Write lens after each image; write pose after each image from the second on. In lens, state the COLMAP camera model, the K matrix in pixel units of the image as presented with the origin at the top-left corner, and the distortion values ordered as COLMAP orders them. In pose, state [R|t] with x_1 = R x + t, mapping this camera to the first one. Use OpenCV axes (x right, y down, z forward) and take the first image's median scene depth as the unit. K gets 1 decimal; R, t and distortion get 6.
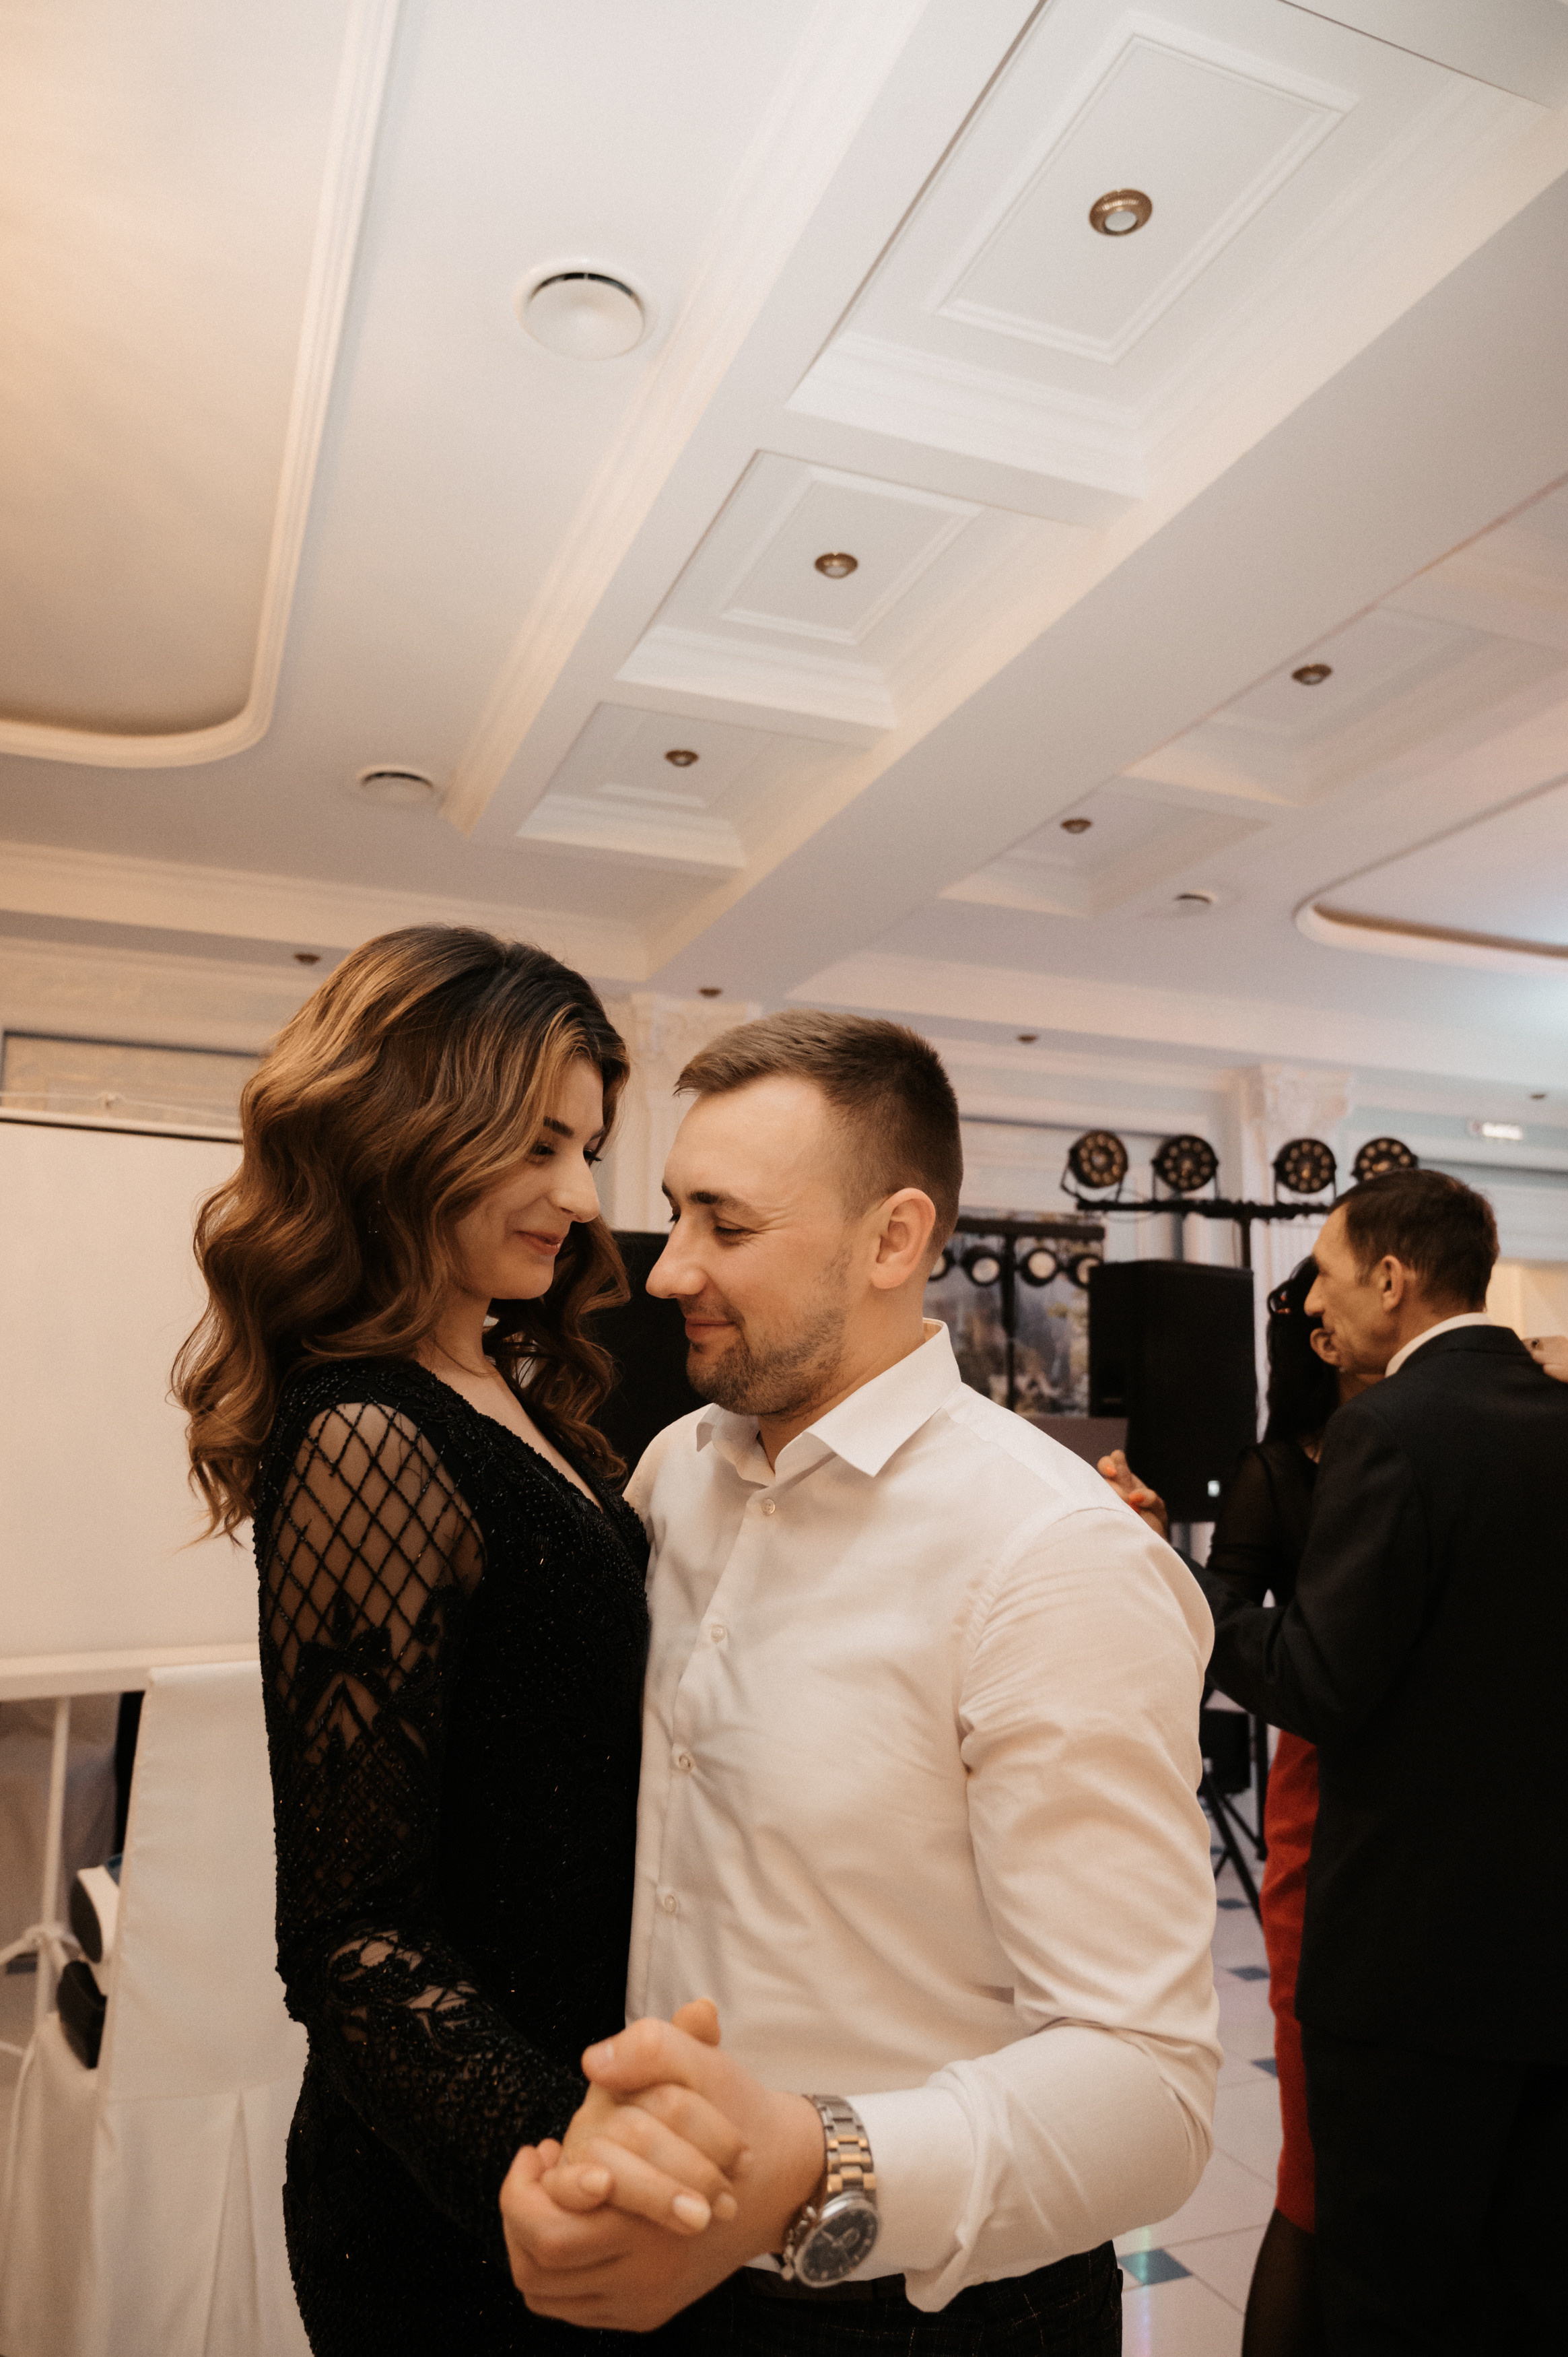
lens RADIAL K [[1597.1, 0, 784.0], [0, 1597.1, 1178.5], [0, 0, 1]] dist [-0.005461, 0.001084]
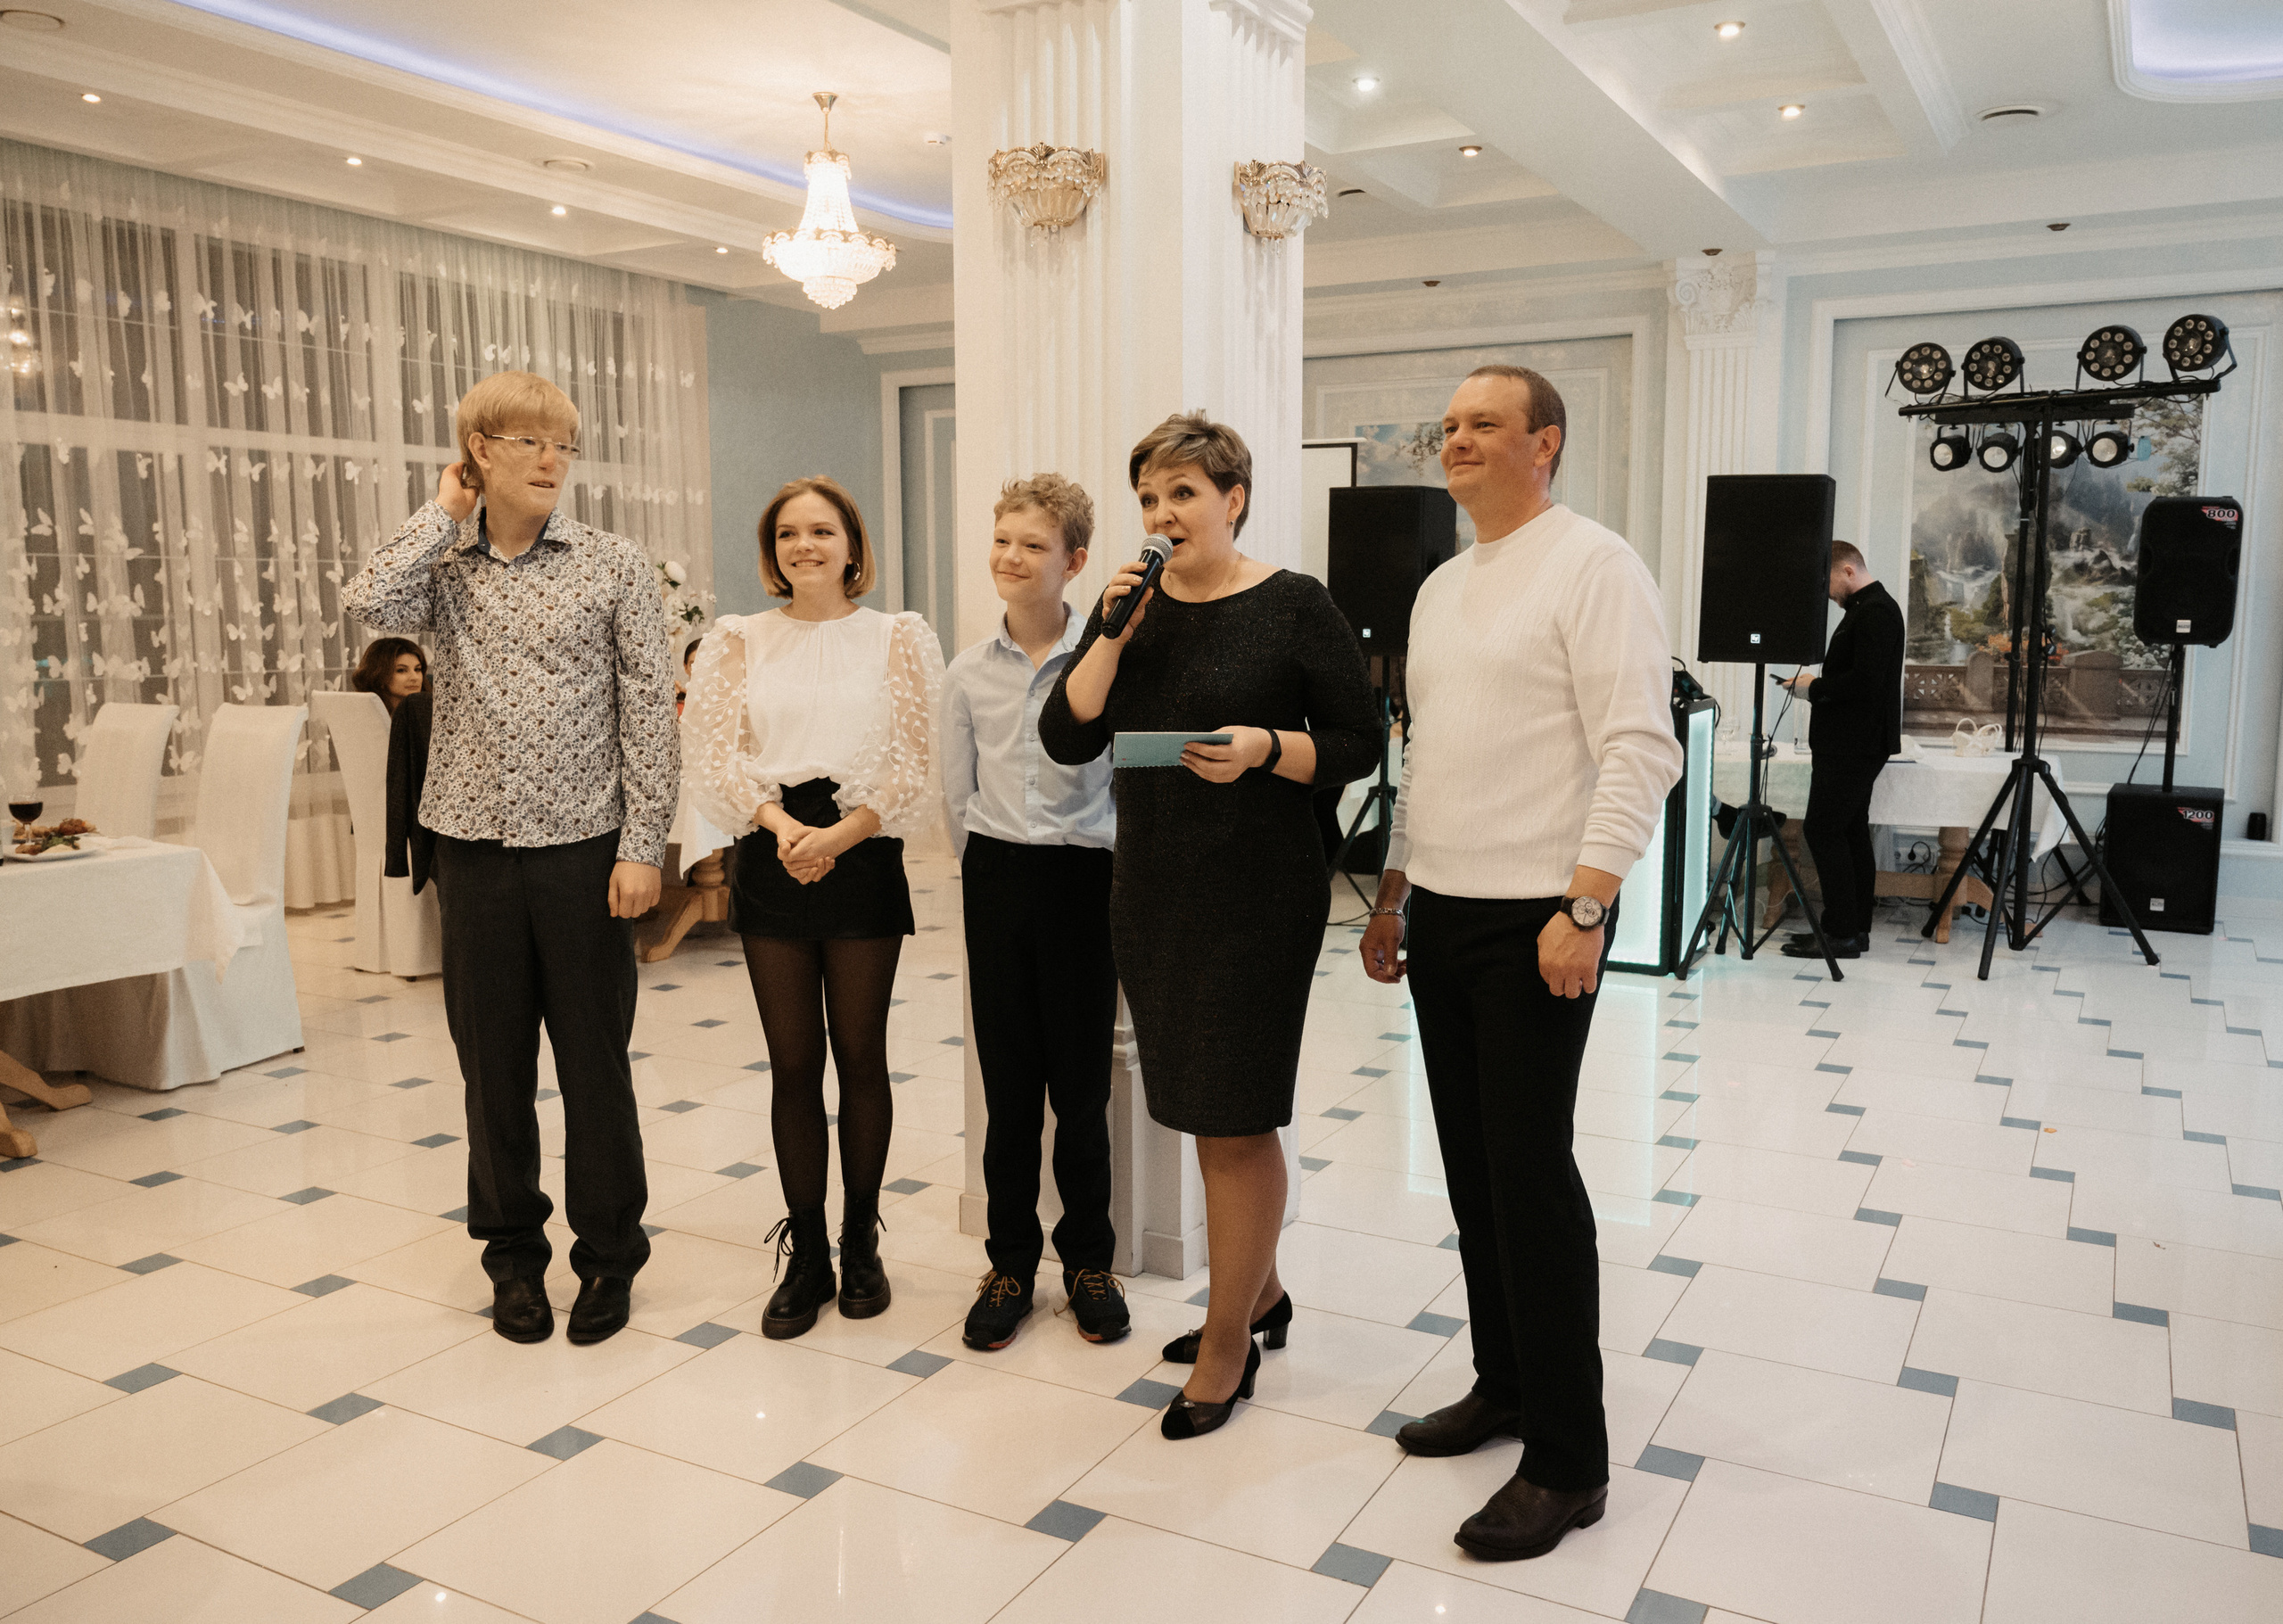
lens RADIAL K [[1755.6, 0, 1173.8], [0, 1755.6, 816.7], [0, 0, 1]] dist [-0.012397, 0.009805]
pose [[0.642893, 0.083396, -0.761402, 0.855831], [0.121008, 0.970513, 0.208473, -0.027432], [0.756337, -0.226162, 0.613845, -0.284679]]
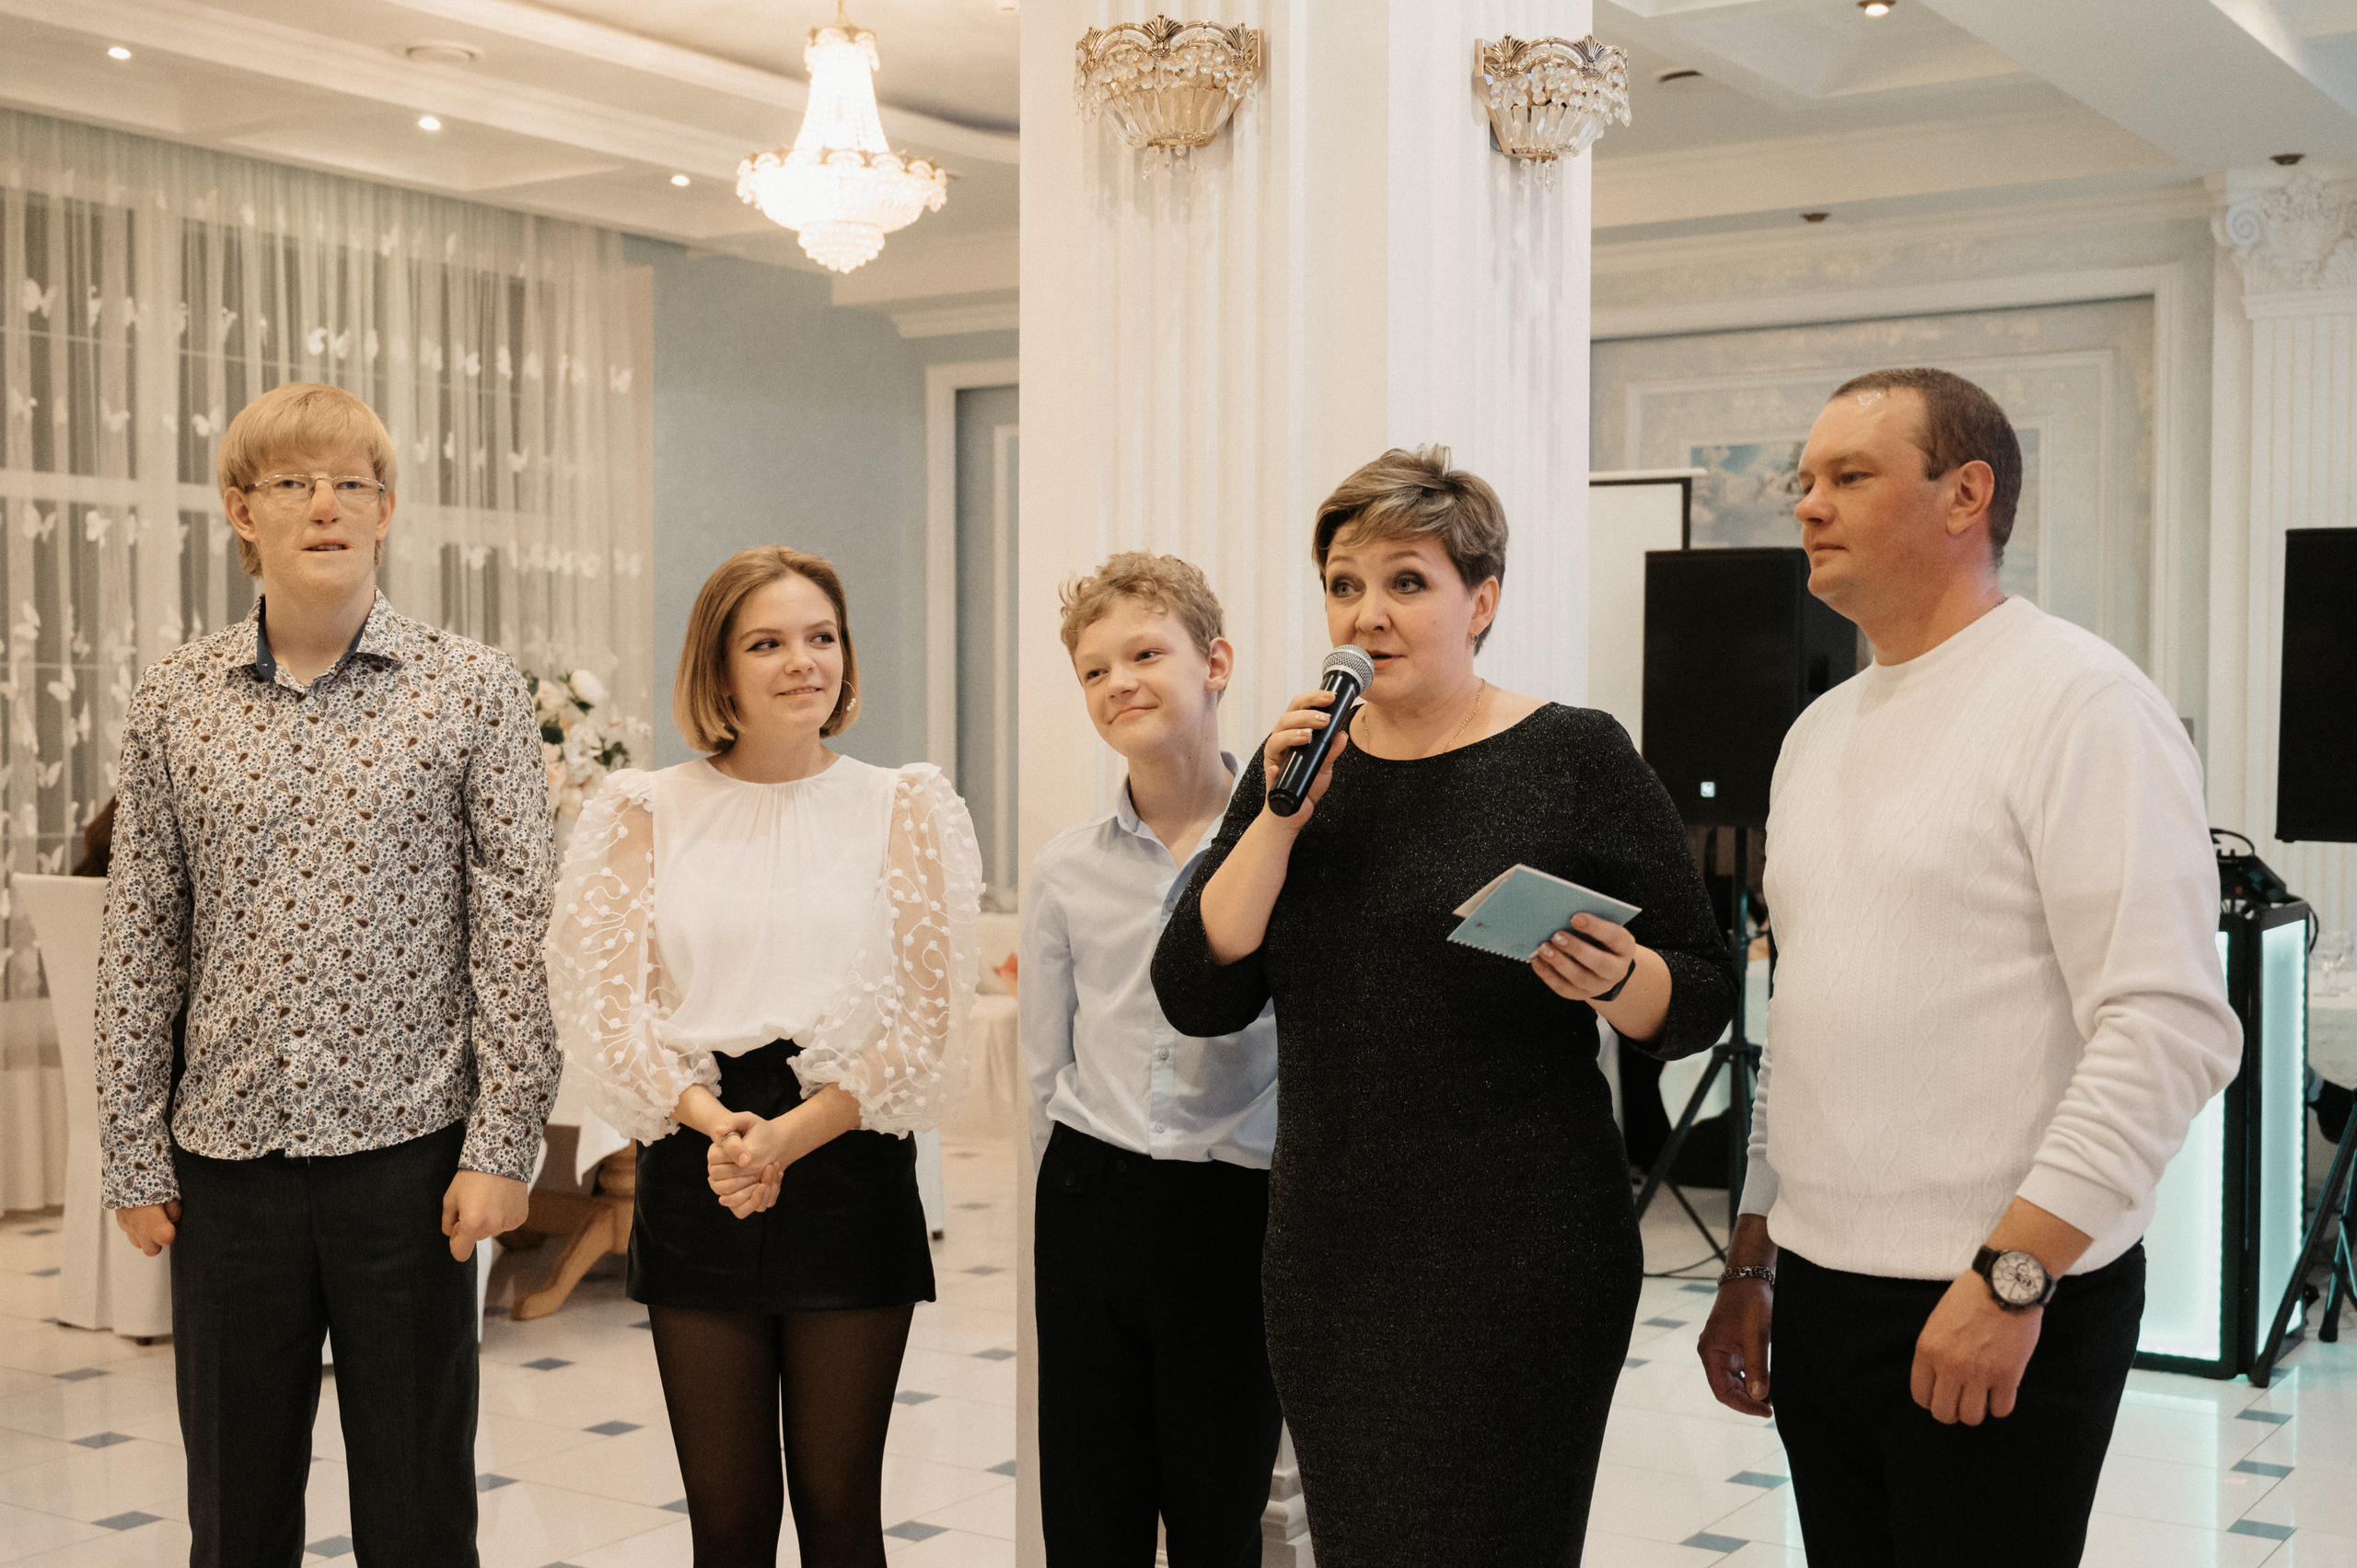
lens RADIAL K [[2849.8, 0, 1164.8], [0, 2849.8, 805.6], [0, 0, 1]] dist [0.008003, 0.014227]
pose [[0.577052, 0.016053, -0.816550, 0.846291], [0.125938, 0.986100, 0.108386, -0.032263], [0.806939, -0.165378, 0.567009, -0.266963]]
